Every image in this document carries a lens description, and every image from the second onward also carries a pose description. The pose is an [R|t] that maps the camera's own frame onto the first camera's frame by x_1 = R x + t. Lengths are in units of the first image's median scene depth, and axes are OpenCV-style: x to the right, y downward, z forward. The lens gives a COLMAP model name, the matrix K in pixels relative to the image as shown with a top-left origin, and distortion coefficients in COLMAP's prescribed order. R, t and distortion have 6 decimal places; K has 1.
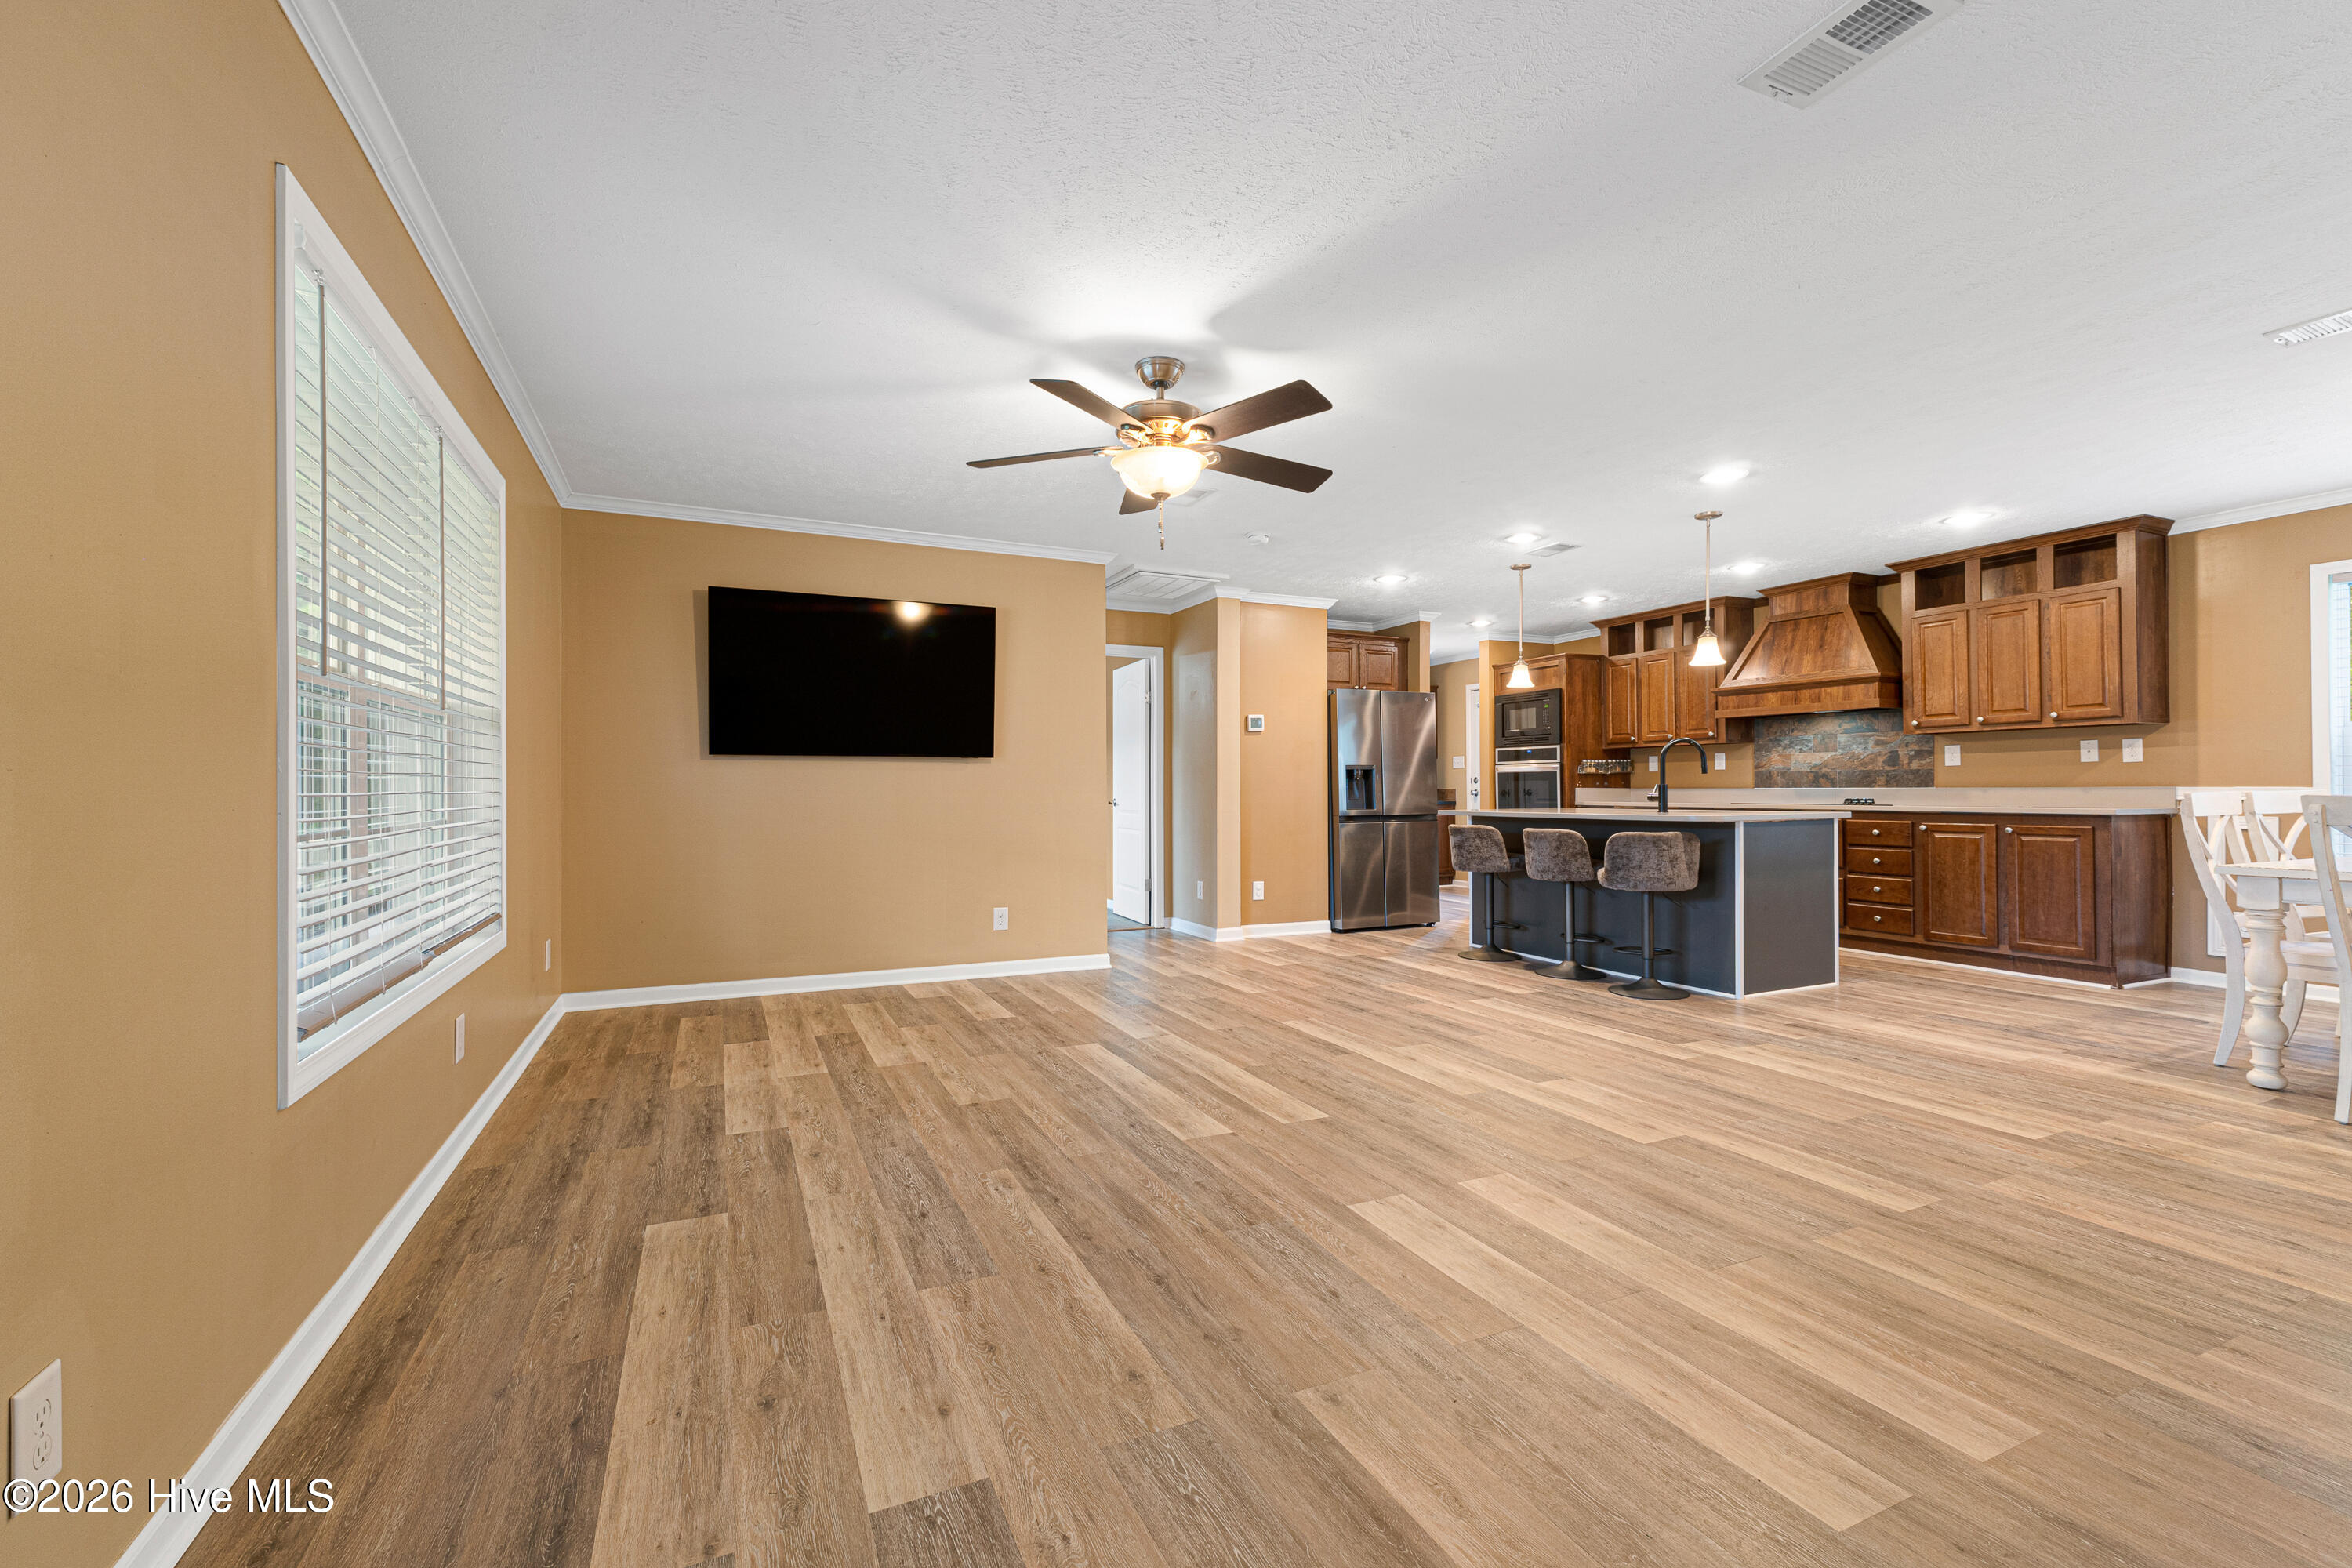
lens RADIAL K [[998.9, 0, 1153.1], [0, 998.9, 776.7], [0, 0, 1]] dist [0.009972, 0.000003]
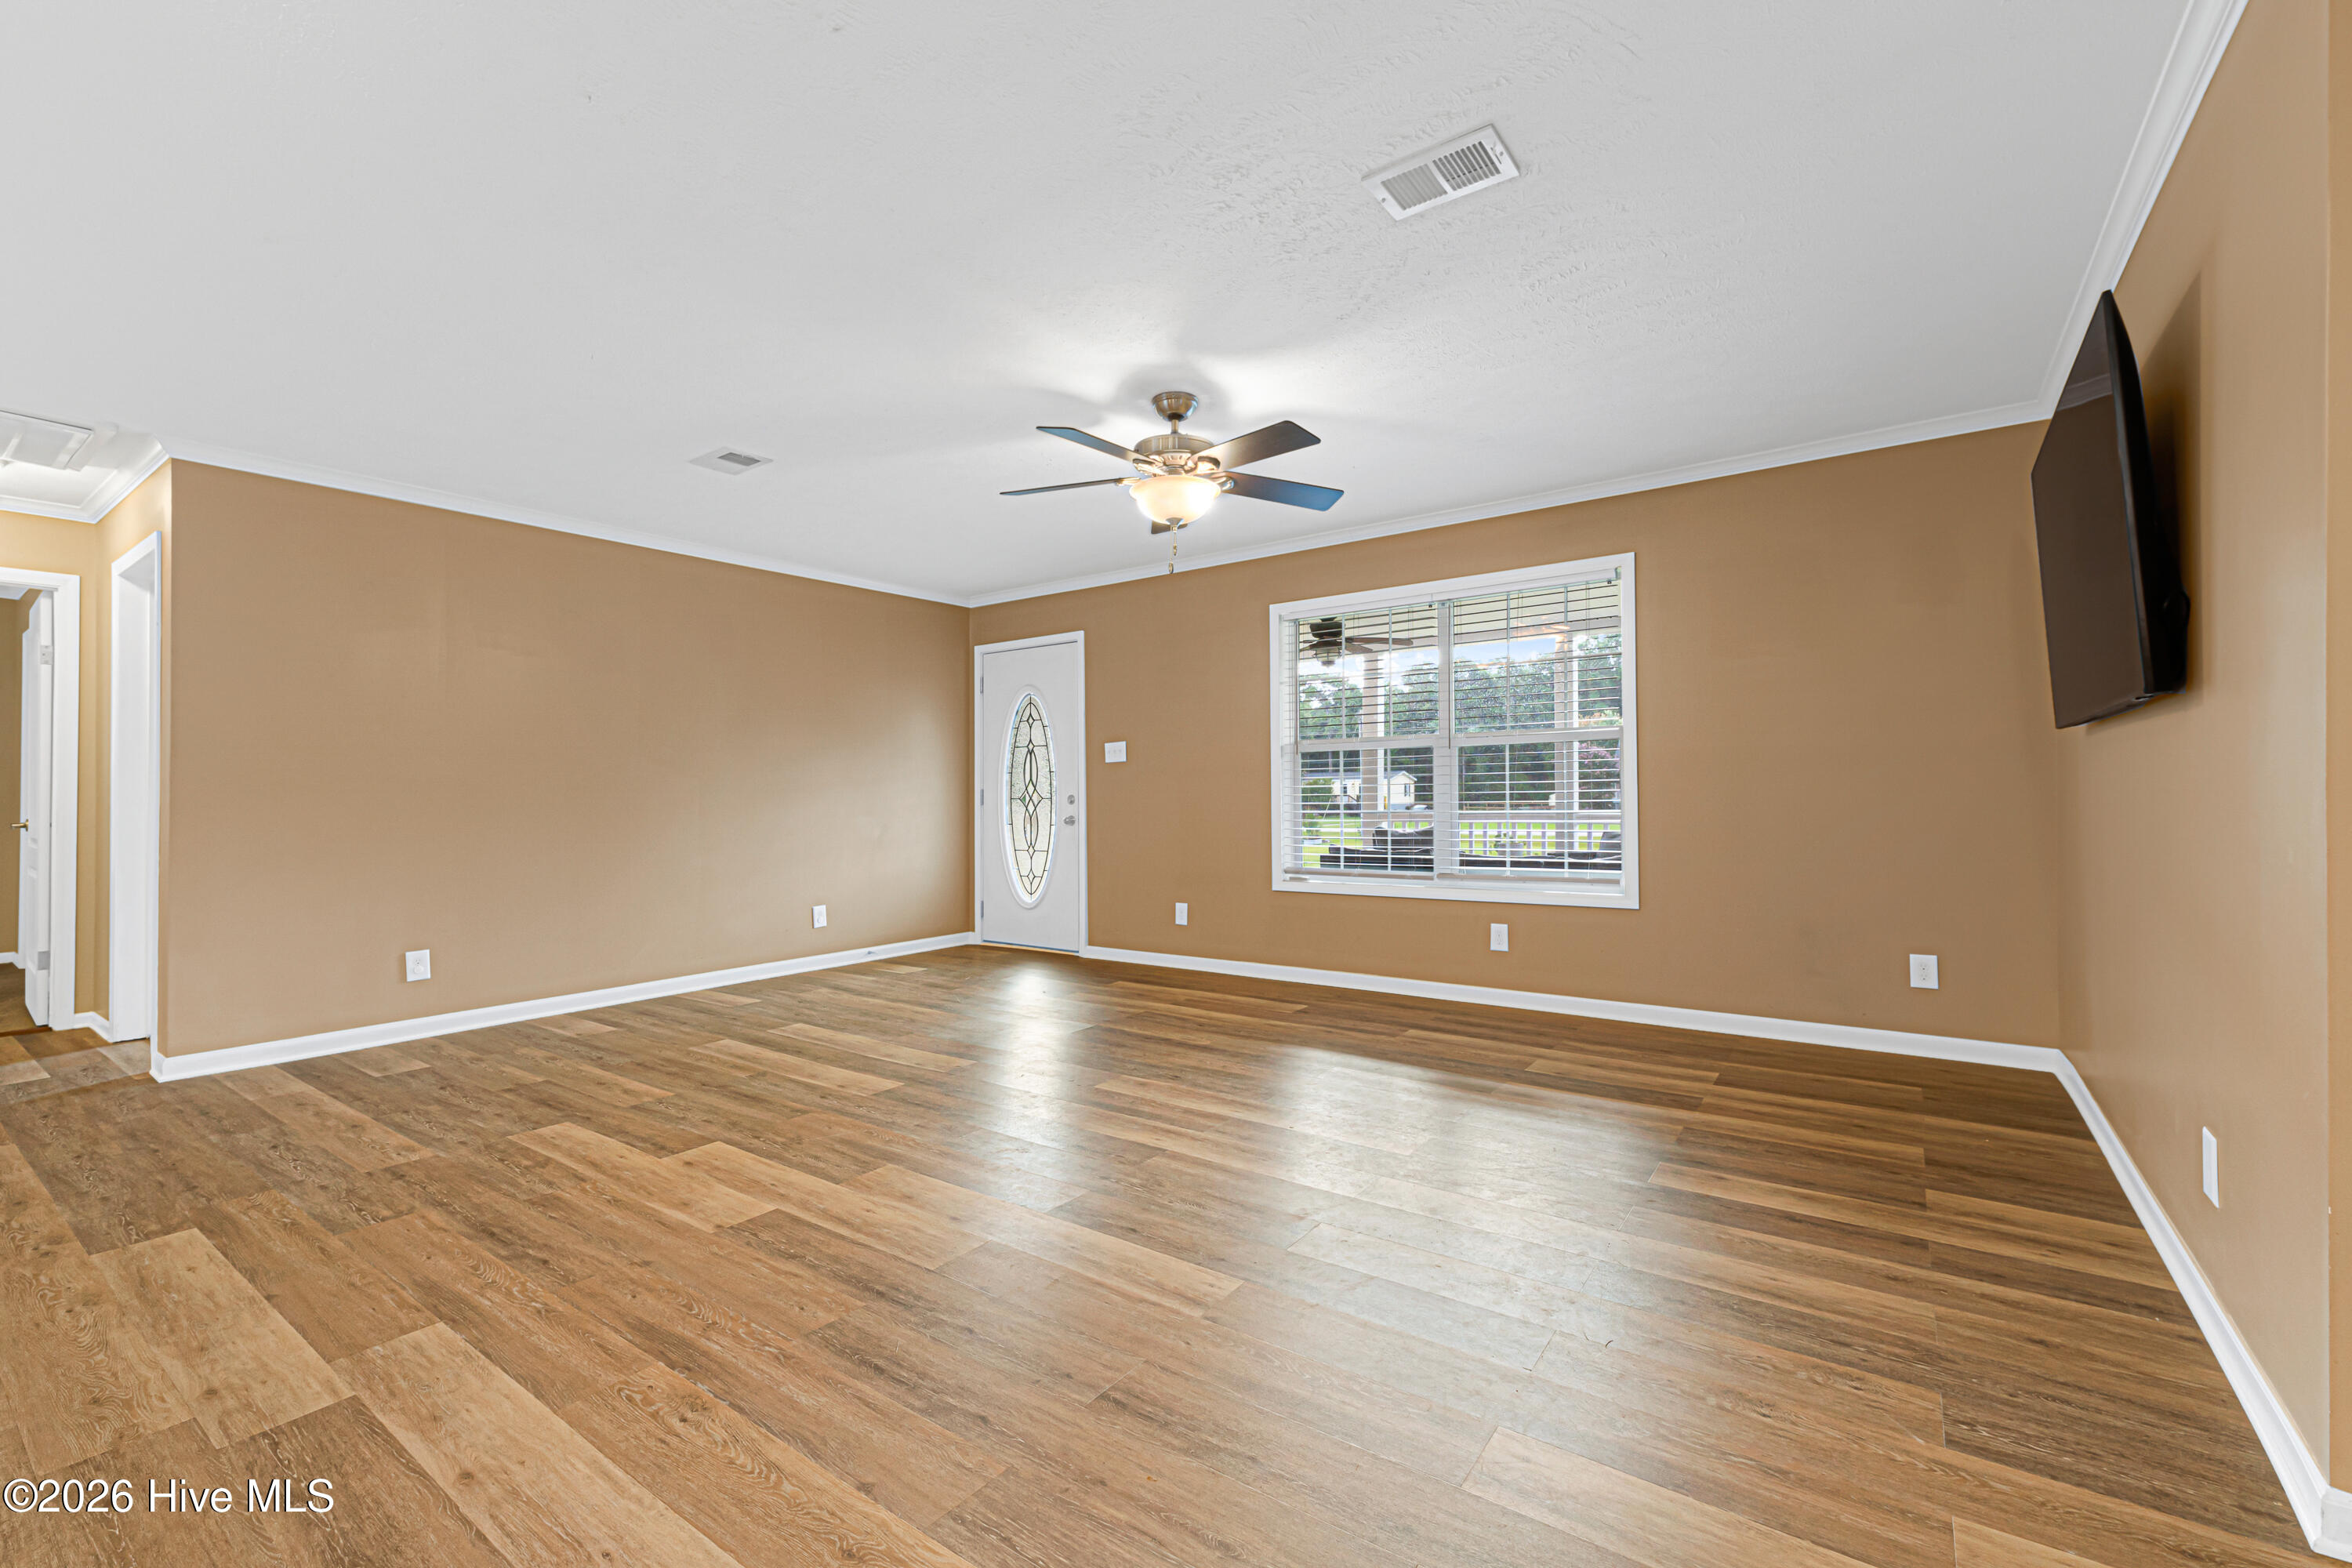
lens RADIAL K [[980.7, 0, 1192.7], [0, 980.7, 787.7], [0, 0, 1]] dist [0.002469, -0.000623]
pose [[-0.858636, 0.006112, -0.512550, 0.285757], [0.017102, 0.999714, -0.016728, 0.013448], [0.512301, -0.023129, -0.858495, 1.035014]]
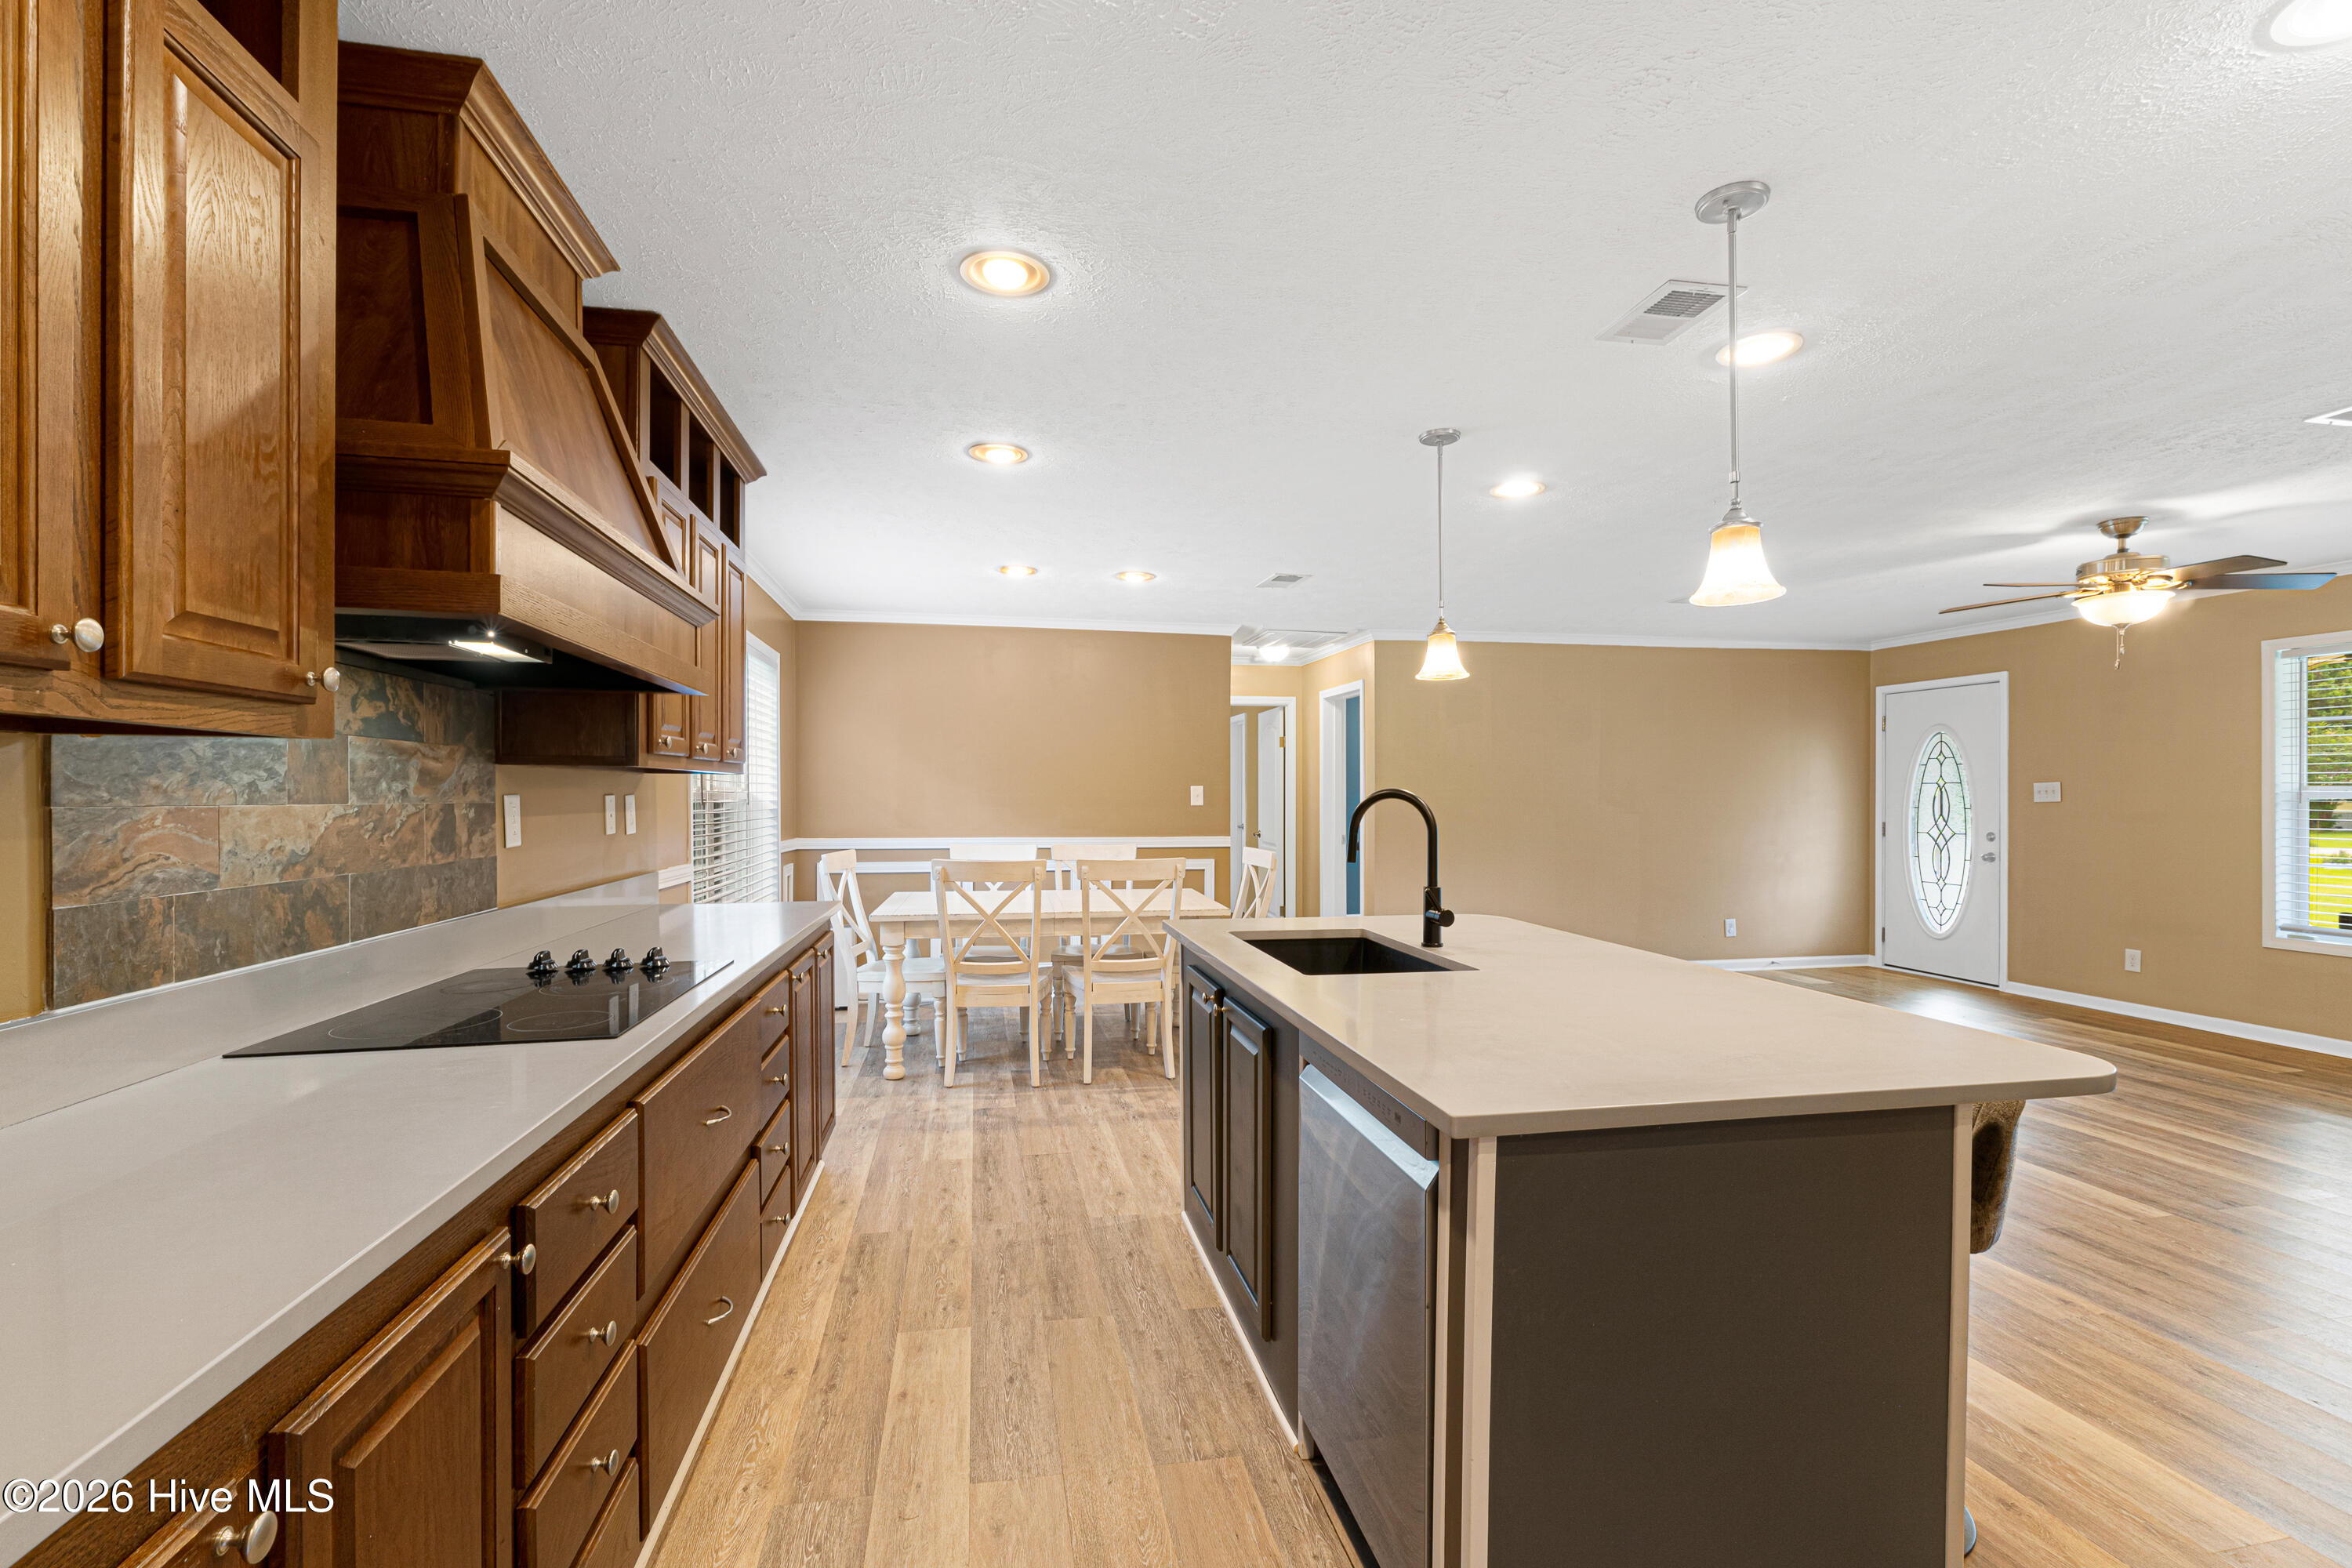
lens RADIAL K [[1031.8, 0, 1168.6], [0, 1031.8, 793.8], [0, 0, 1]] dist [-0.014000, -0.000722]
pose [[-0.971140, 0.003682, 0.238480, 0.468829], [0.000576, 0.999914, -0.013090, -0.026994], [-0.238508, -0.012575, -0.971059, 1.373138]]
